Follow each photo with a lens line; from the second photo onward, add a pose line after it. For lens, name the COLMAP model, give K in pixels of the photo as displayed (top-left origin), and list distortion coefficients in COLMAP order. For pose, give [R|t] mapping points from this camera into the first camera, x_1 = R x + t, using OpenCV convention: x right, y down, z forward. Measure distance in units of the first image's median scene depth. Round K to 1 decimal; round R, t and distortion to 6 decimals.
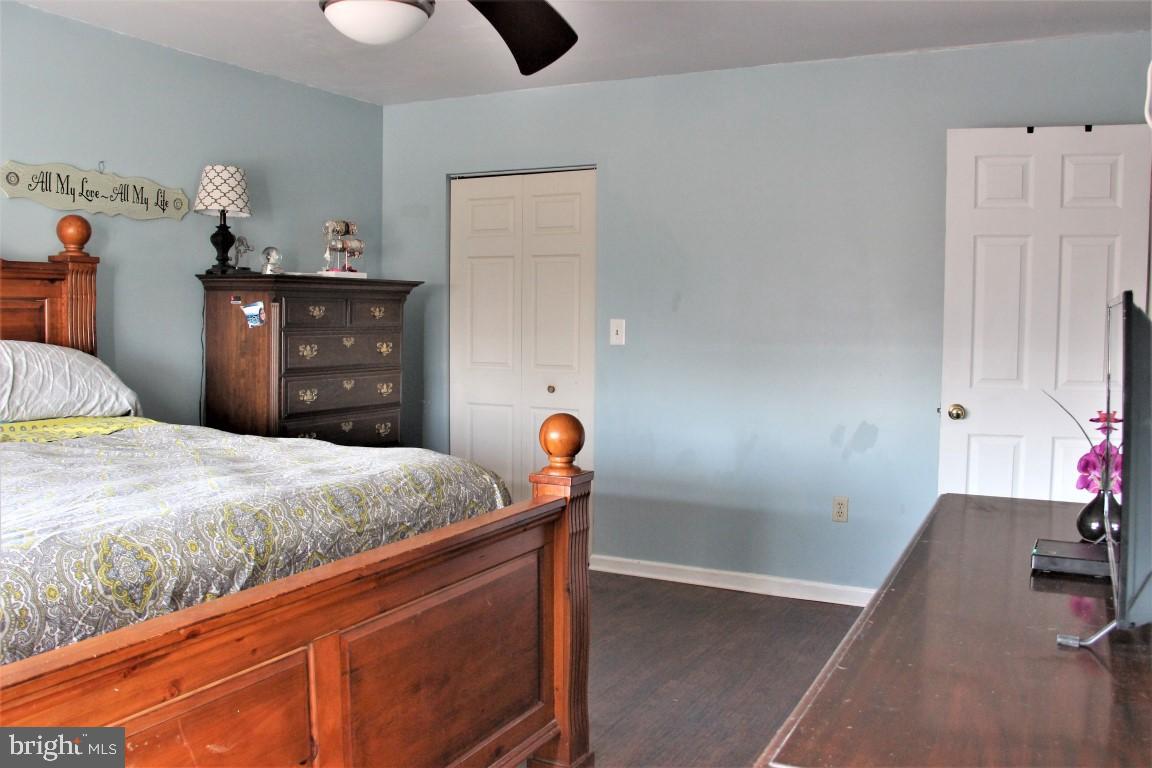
lens RADIAL K [[971.4, 0, 576.0], [0, 971.4, 384.0], [0, 0, 1]] dist [-0.190716, 0.169153]
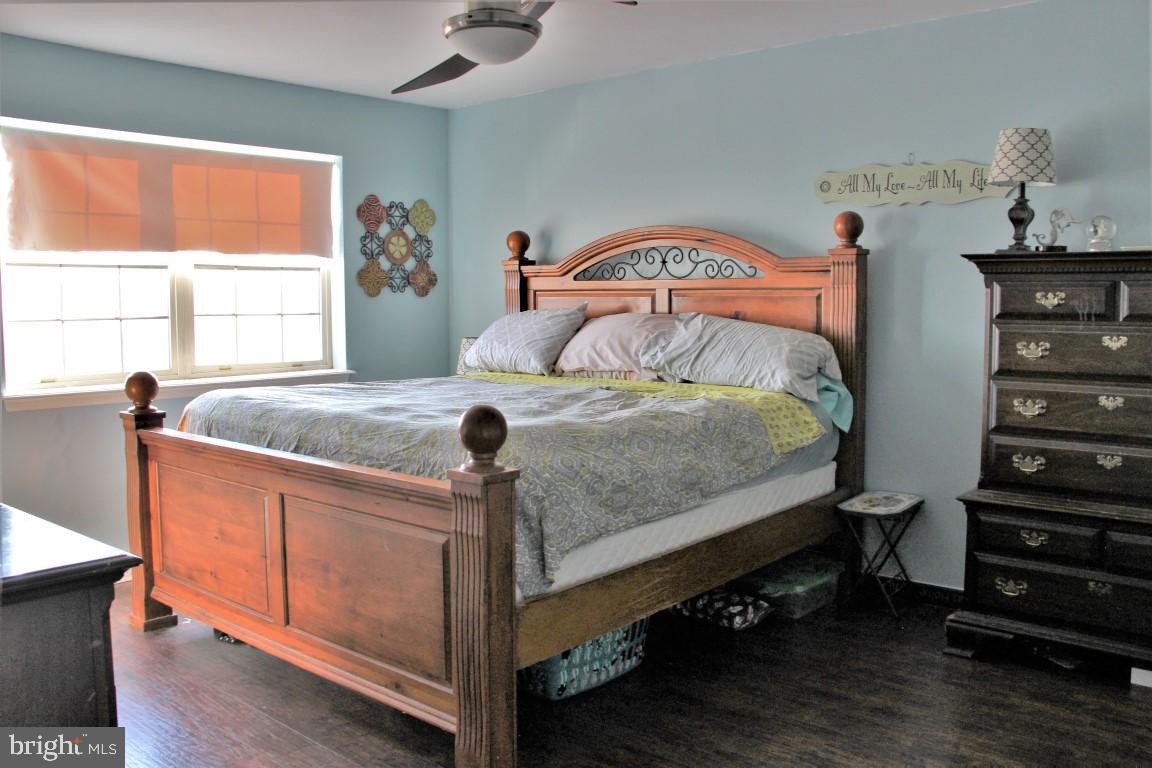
lens RADIAL K [[971.4, 0, 576.0], [0, 971.4, 384.0], [0, 0, 1]] dist [-0.190716, 0.169153]
pose [[-0.215587, 0.073206, -0.973737, 0.627567], [-0.069986, 0.993463, 0.090184, -0.057722], [0.973973, 0.087591, -0.209054, 0.926957]]
